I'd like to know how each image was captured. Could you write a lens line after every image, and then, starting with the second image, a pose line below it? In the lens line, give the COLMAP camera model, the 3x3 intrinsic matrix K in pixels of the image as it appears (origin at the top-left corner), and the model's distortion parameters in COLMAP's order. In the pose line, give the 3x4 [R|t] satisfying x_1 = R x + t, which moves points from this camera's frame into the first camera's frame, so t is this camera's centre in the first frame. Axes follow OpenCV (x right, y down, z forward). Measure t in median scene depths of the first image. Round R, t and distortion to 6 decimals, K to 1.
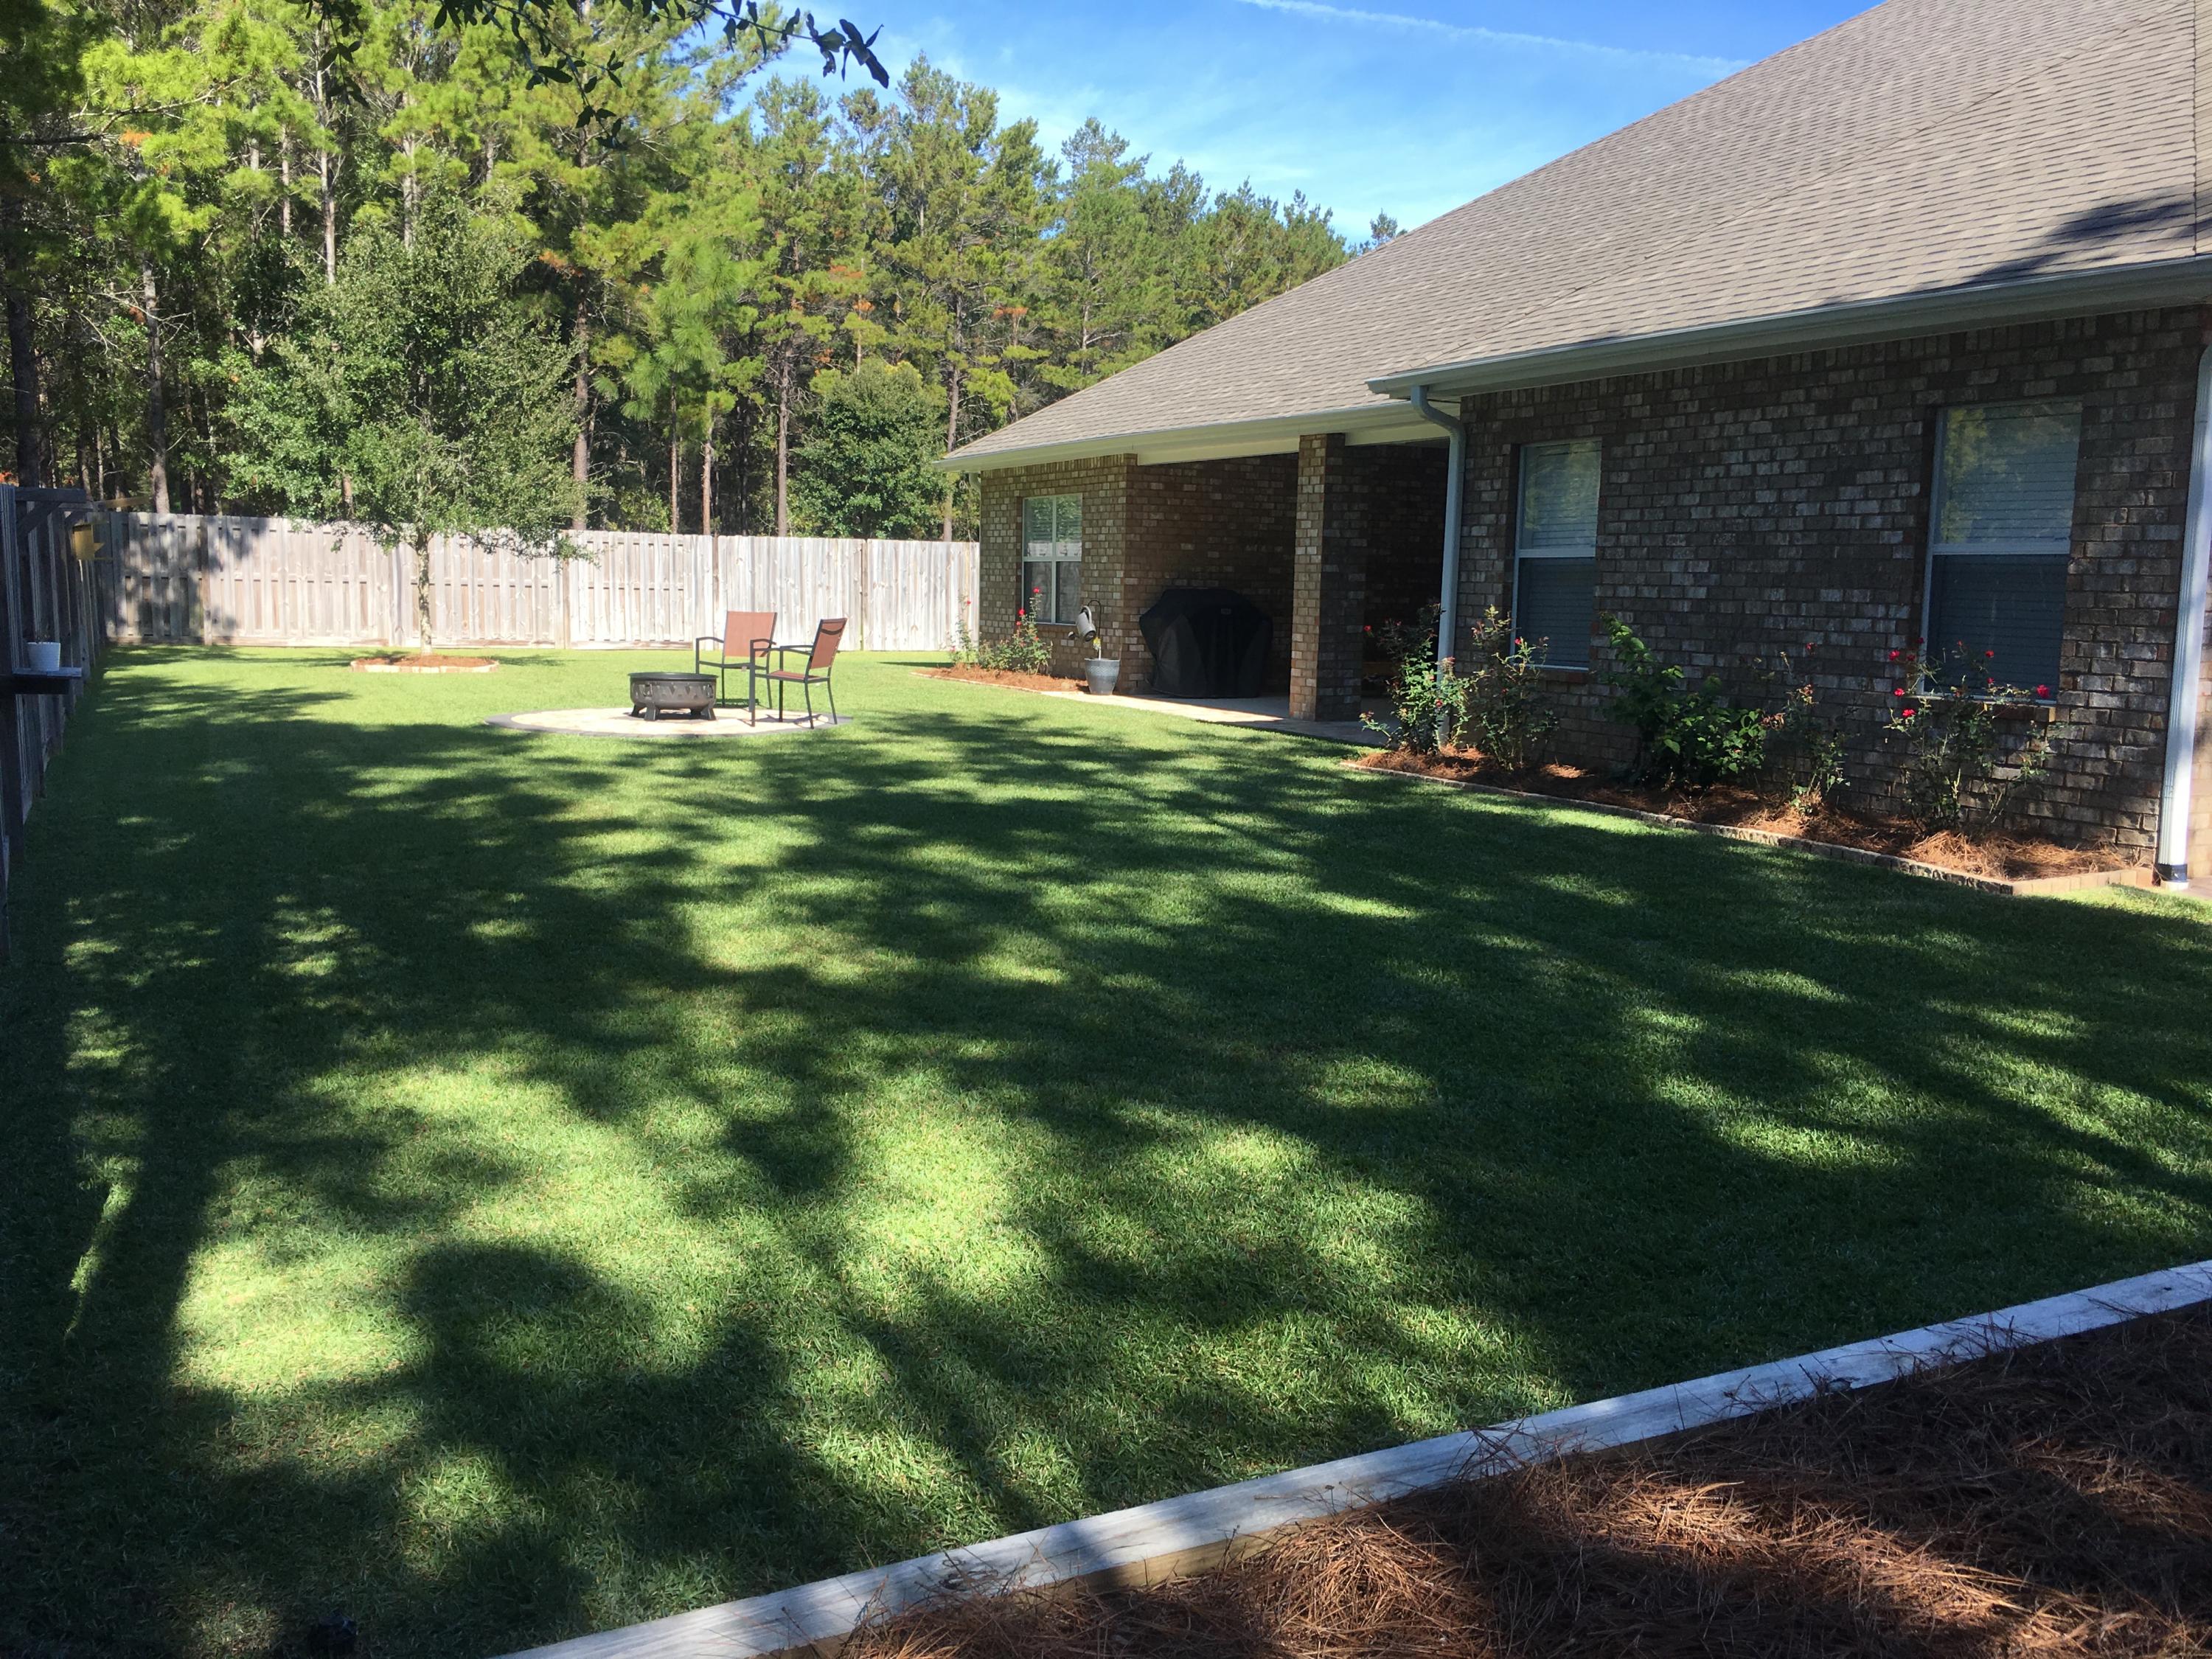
lens RADIAL K [[1886.2, 0, 1106.0], [0, 1886.2, 829.5], [0, 0, 1]] dist [0.090095, -0.127446]
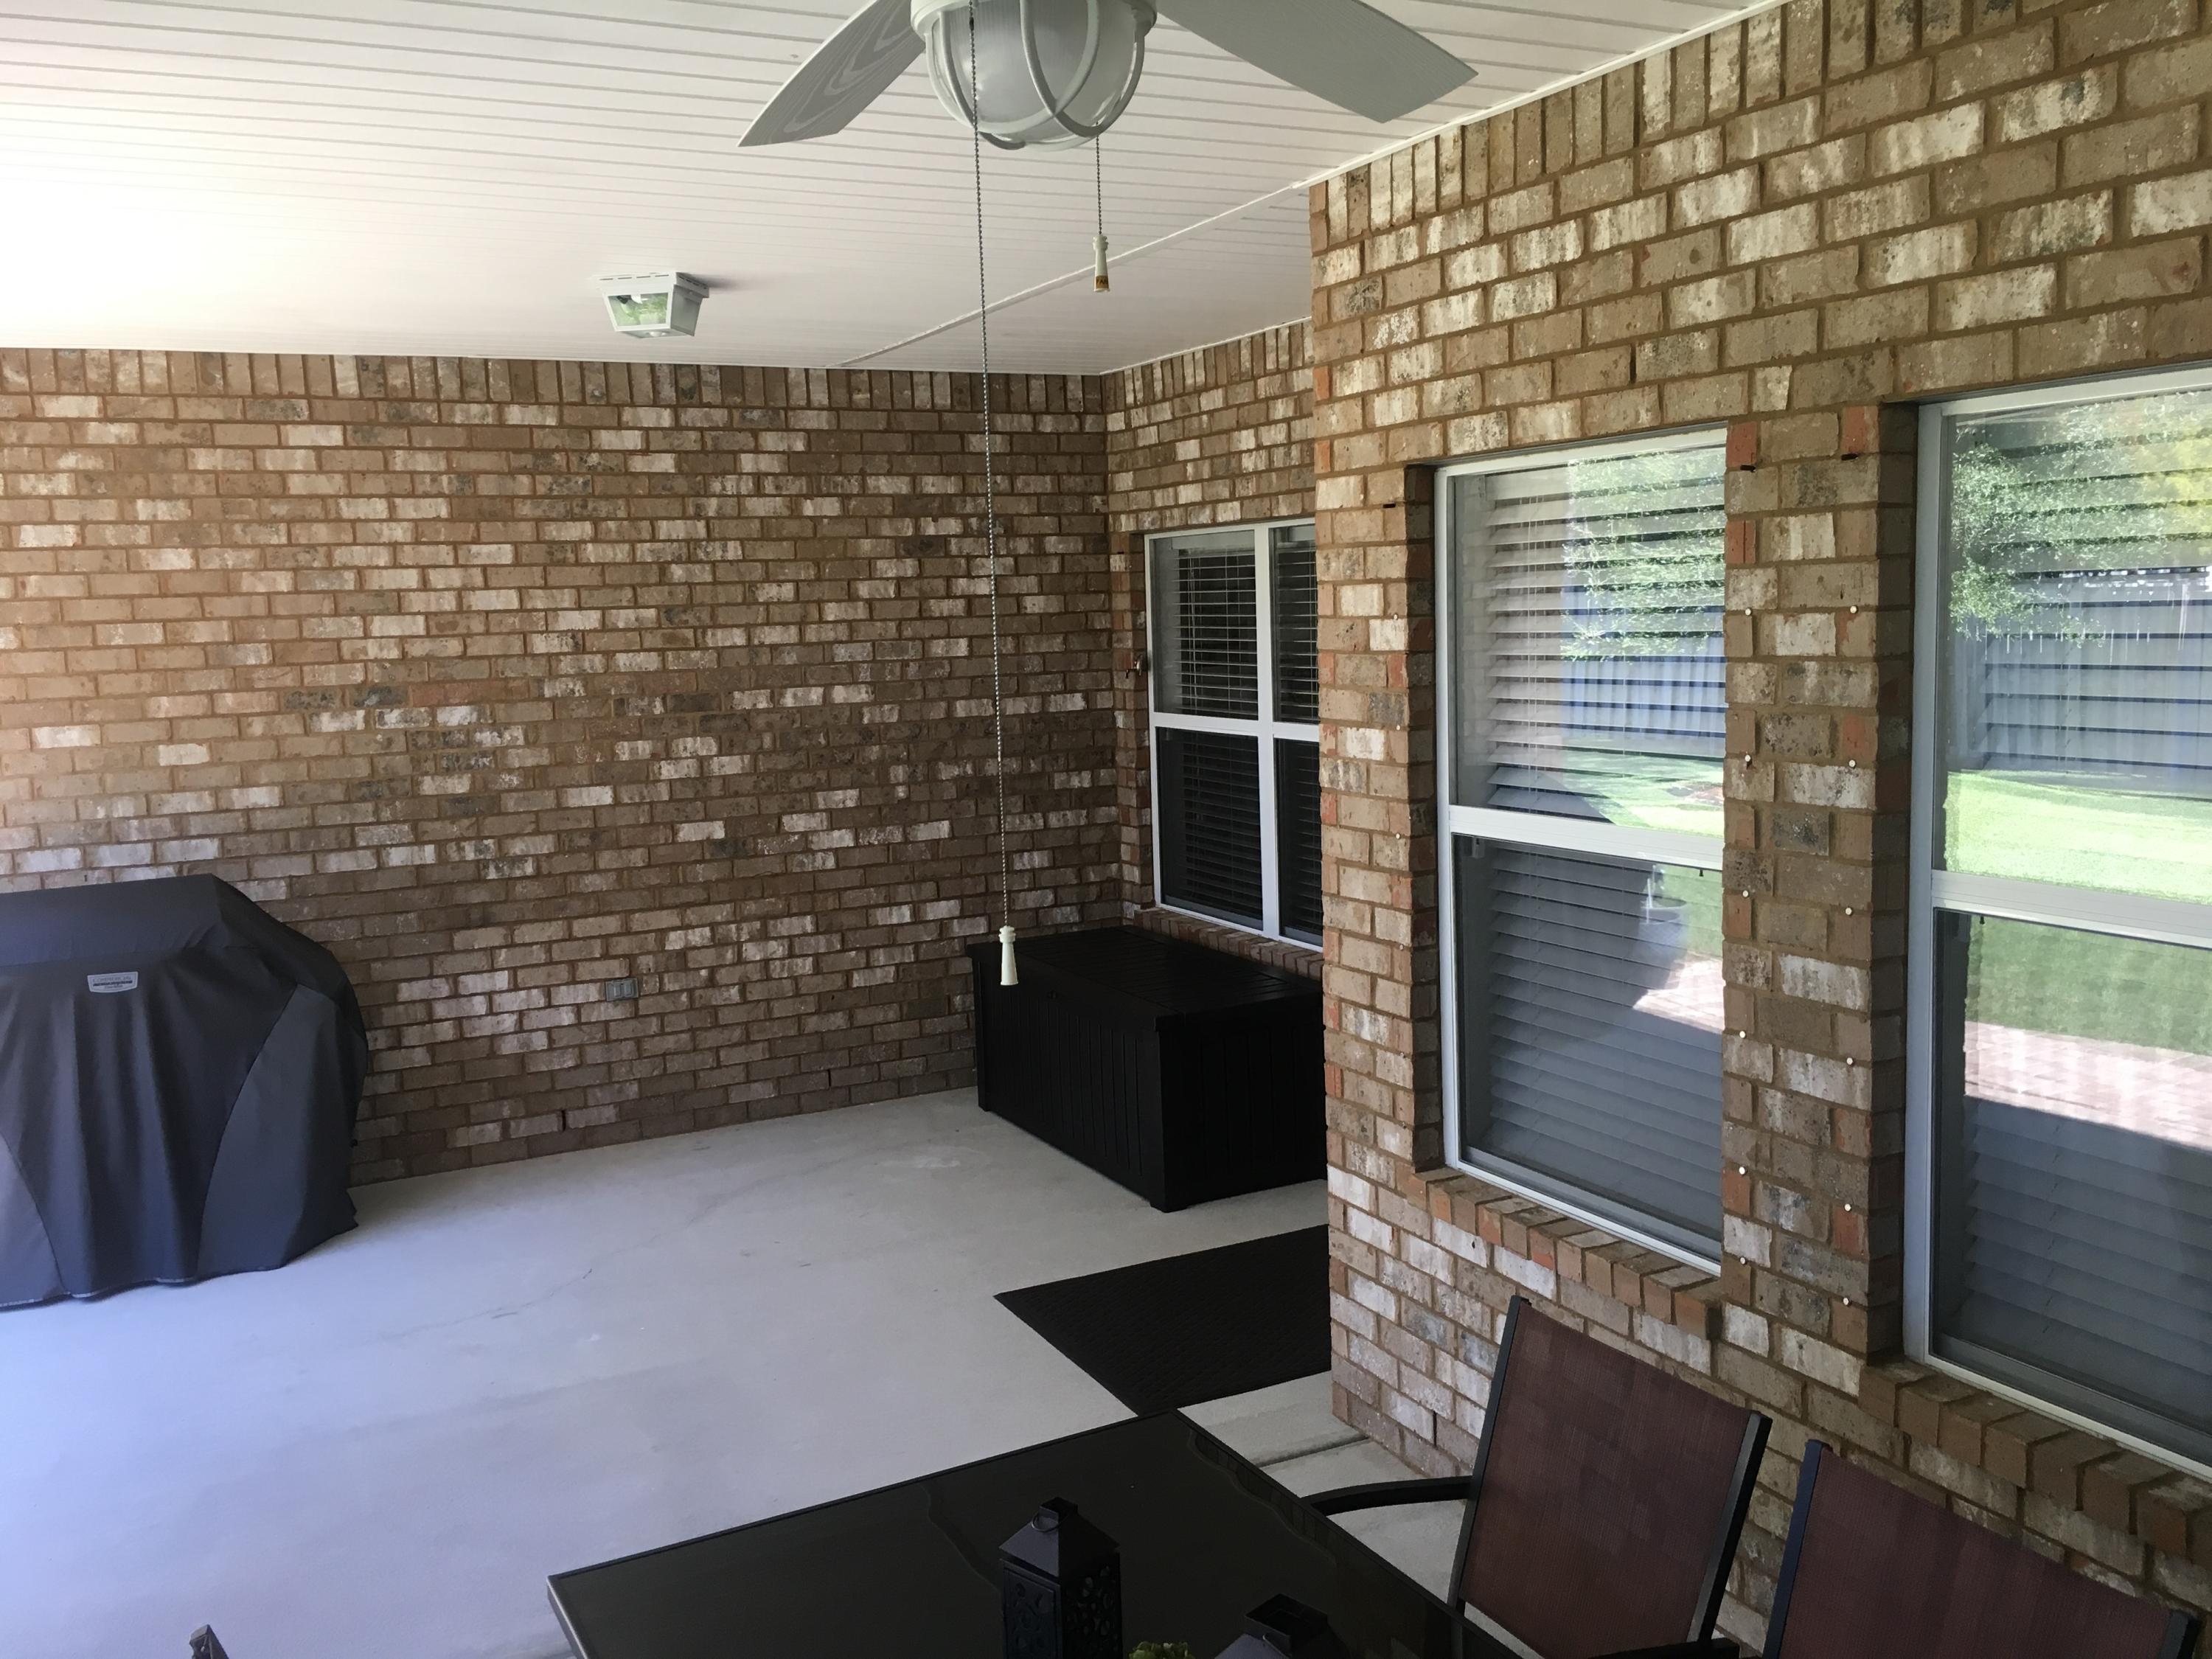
lens RADIAL K [[1888.6, 0, 1101.3], [0, 1888.6, 824.4], [0, 0, 1]] dist [0.086007, -0.116567]
pose [[0.998178, -0.051470, -0.031497, 0.257880], [0.051090, 0.998612, -0.012781, -0.151075], [0.032112, 0.011148, 0.999422, 0.863476]]
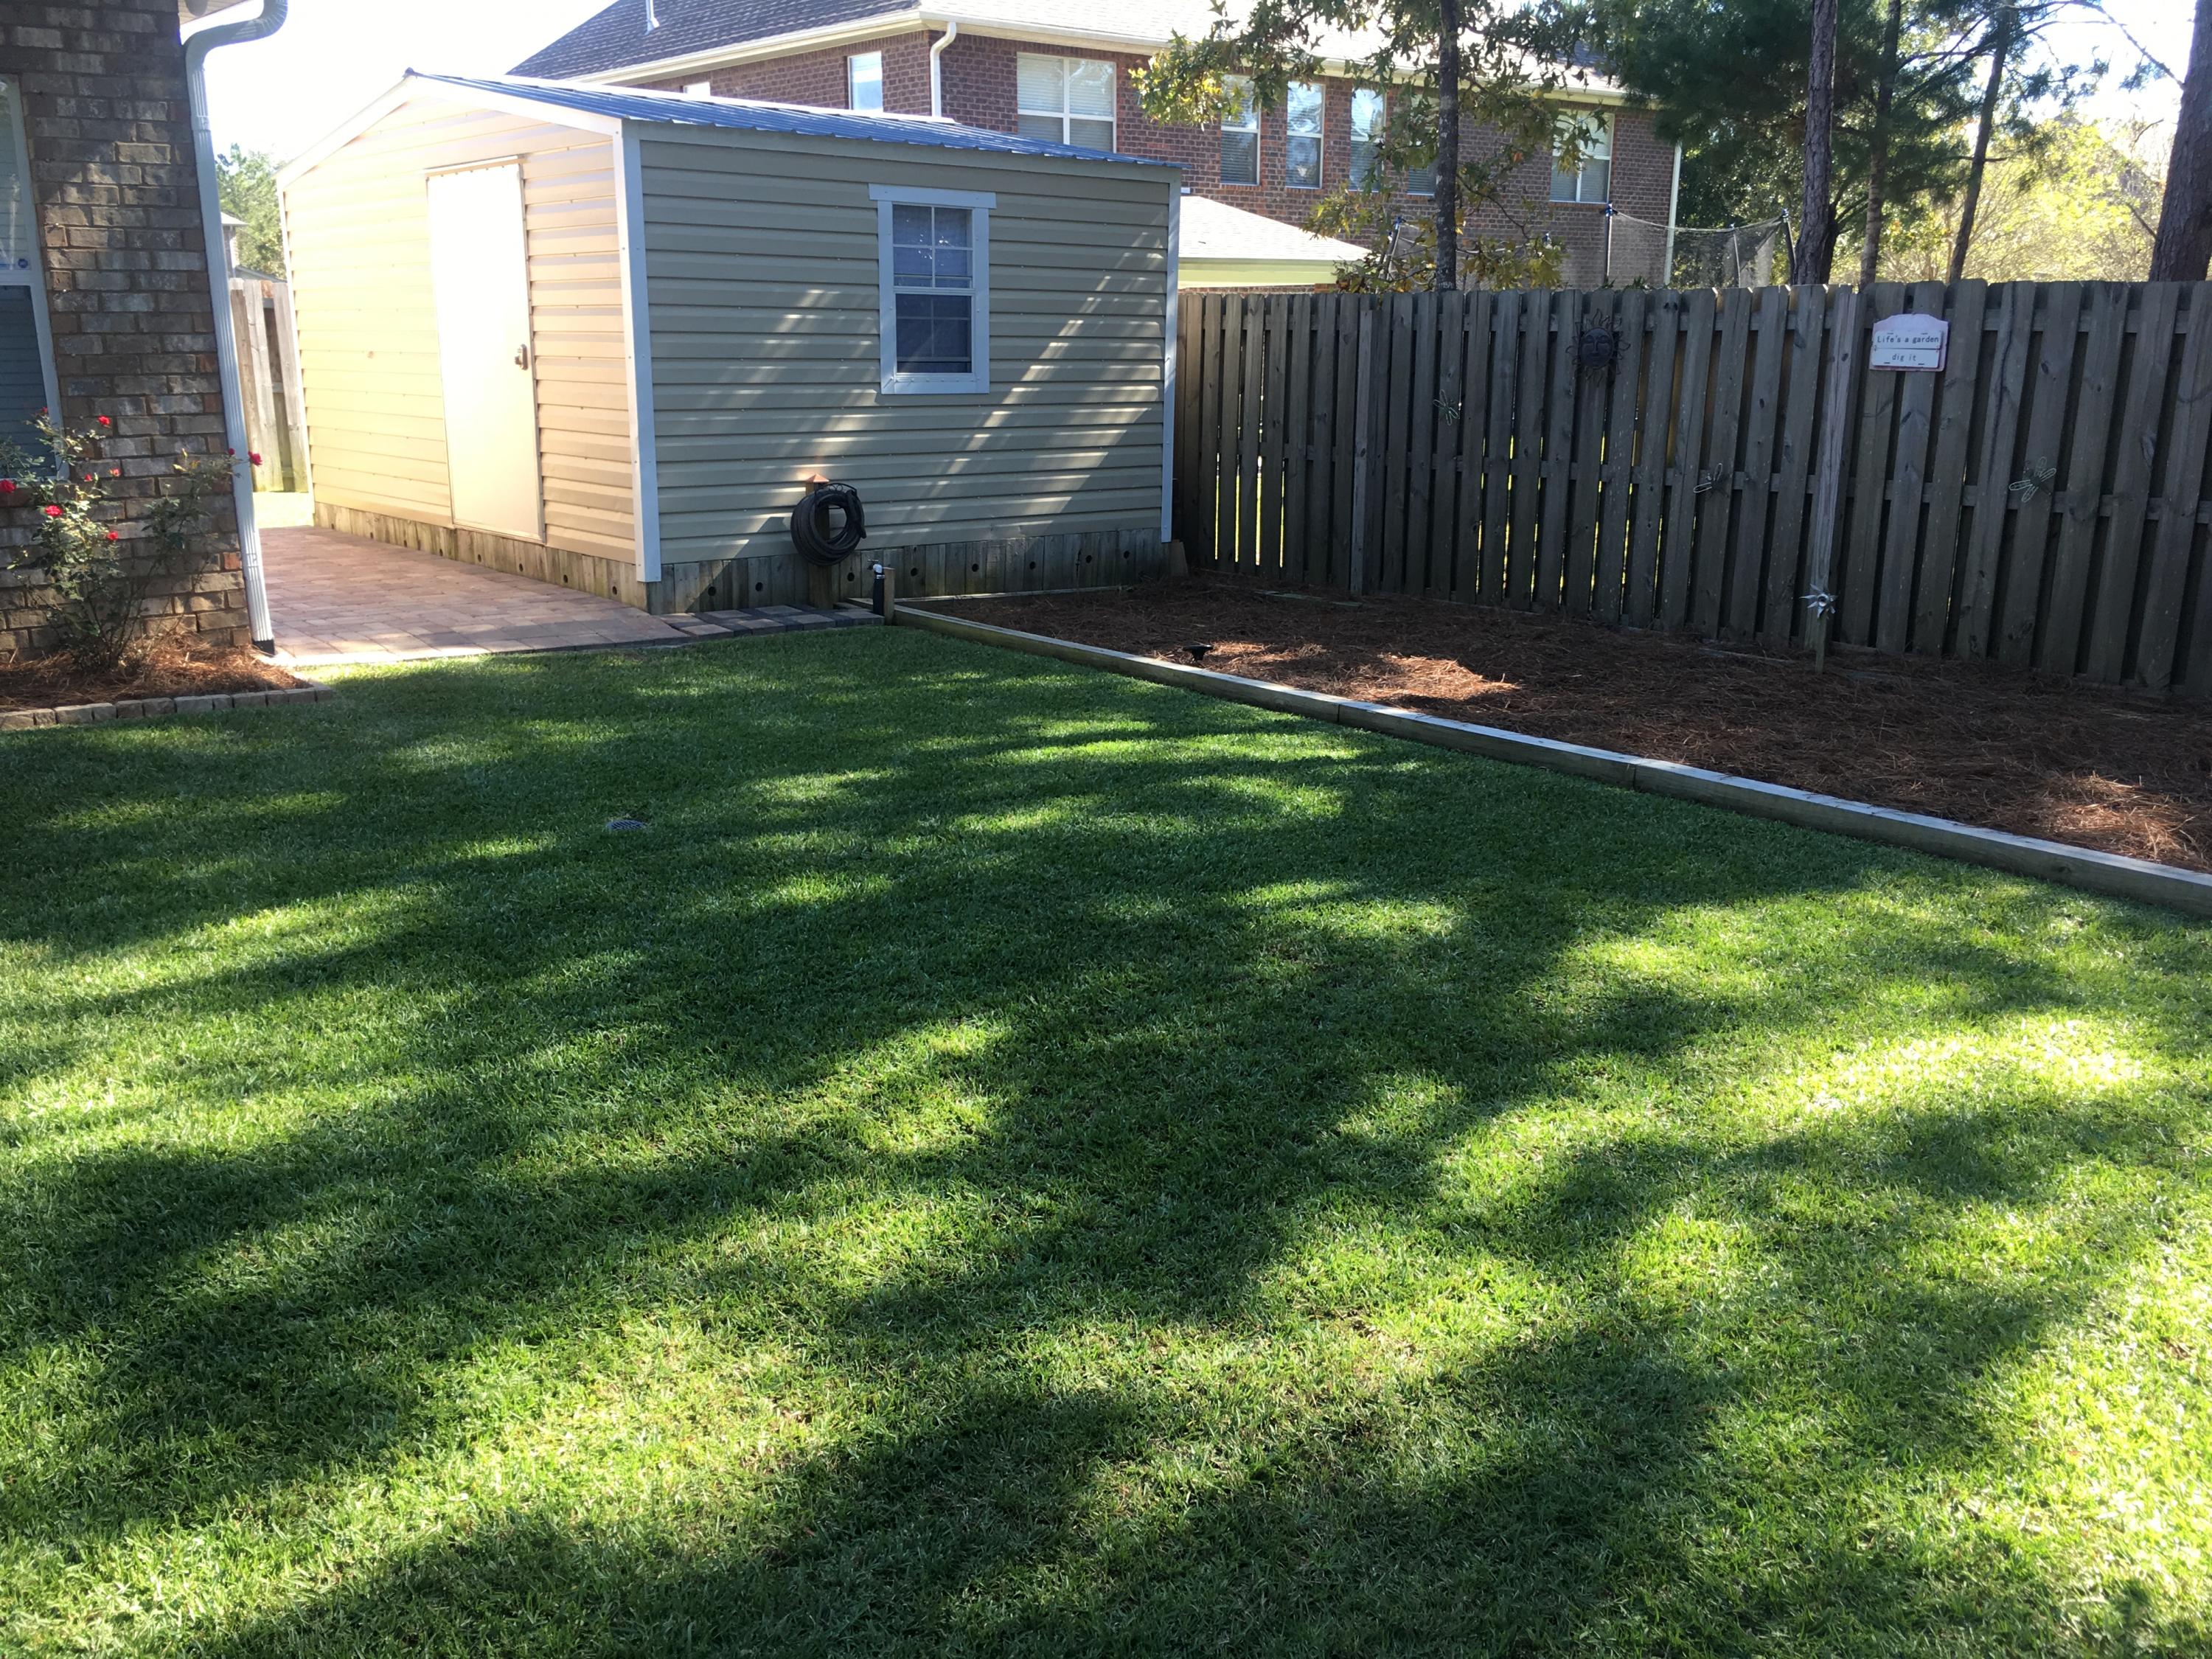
lens RADIAL K [[1888.6, 0, 1101.3], [0, 1888.6, 824.4], [0, 0, 1]] dist [0.086007, -0.116567]
pose [[-0.226273, -0.272366, 0.935210, -0.213902], [0.124023, 0.944241, 0.305003, -0.066369], [-0.966136, 0.185001, -0.179877, 0.417344]]
